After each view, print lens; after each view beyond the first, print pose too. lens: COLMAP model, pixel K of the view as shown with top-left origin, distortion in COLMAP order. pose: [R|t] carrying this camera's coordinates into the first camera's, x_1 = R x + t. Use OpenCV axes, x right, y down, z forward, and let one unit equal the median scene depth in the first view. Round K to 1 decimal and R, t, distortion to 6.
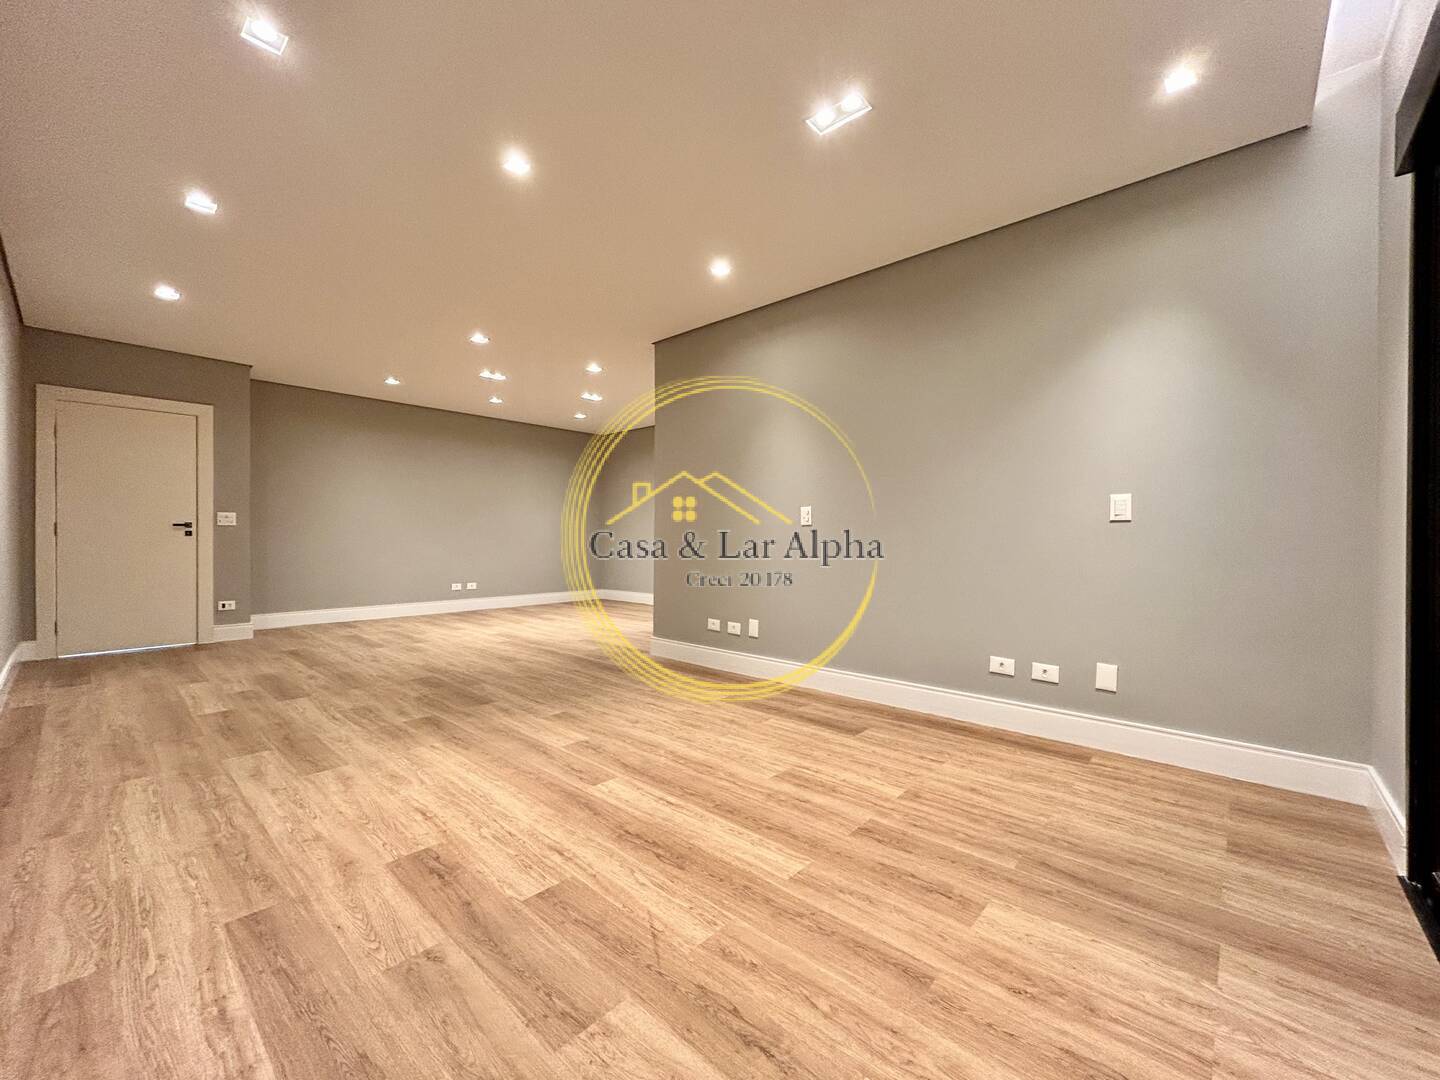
lens RADIAL K [[586.6, 0, 720.0], [0, 586.6, 540.0], [0, 0, 1]] dist [-0.010660, 0.009002]
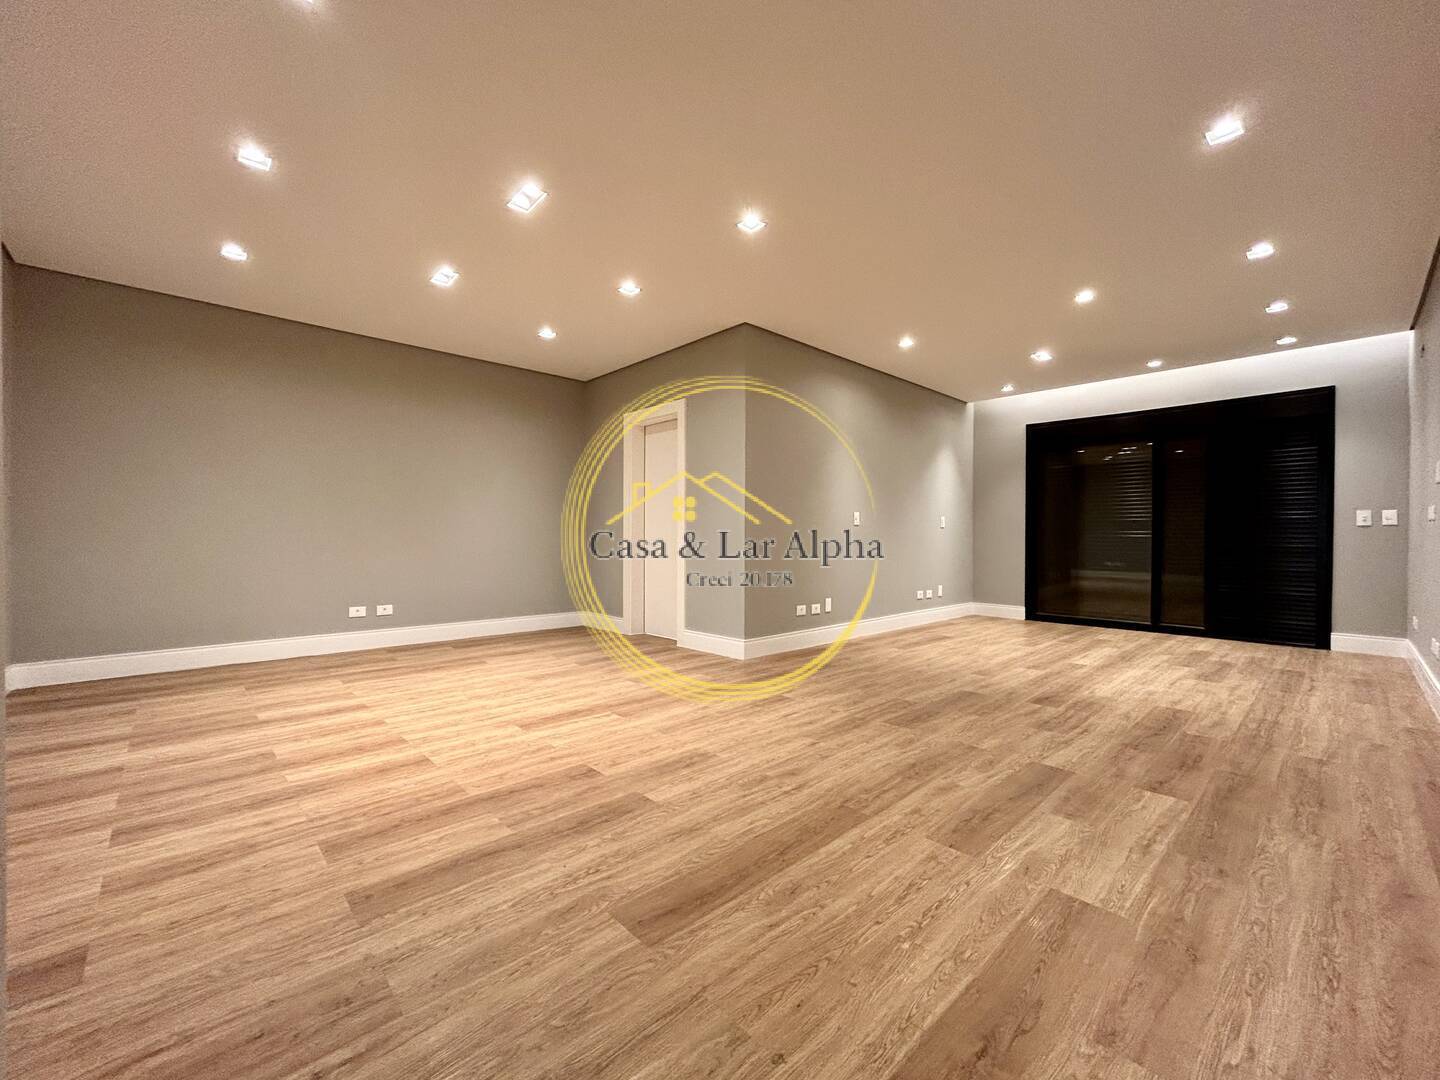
lens RADIAL K [[586.6, 0, 720.0], [0, 586.6, 540.0], [0, 0, 1]] dist [-0.010660, 0.009002]
pose [[0.079975, -0.008307, 0.996762, -1.351627], [0.001132, 0.999965, 0.008243, -0.000982], [-0.996796, 0.000469, 0.079982, 1.252848]]
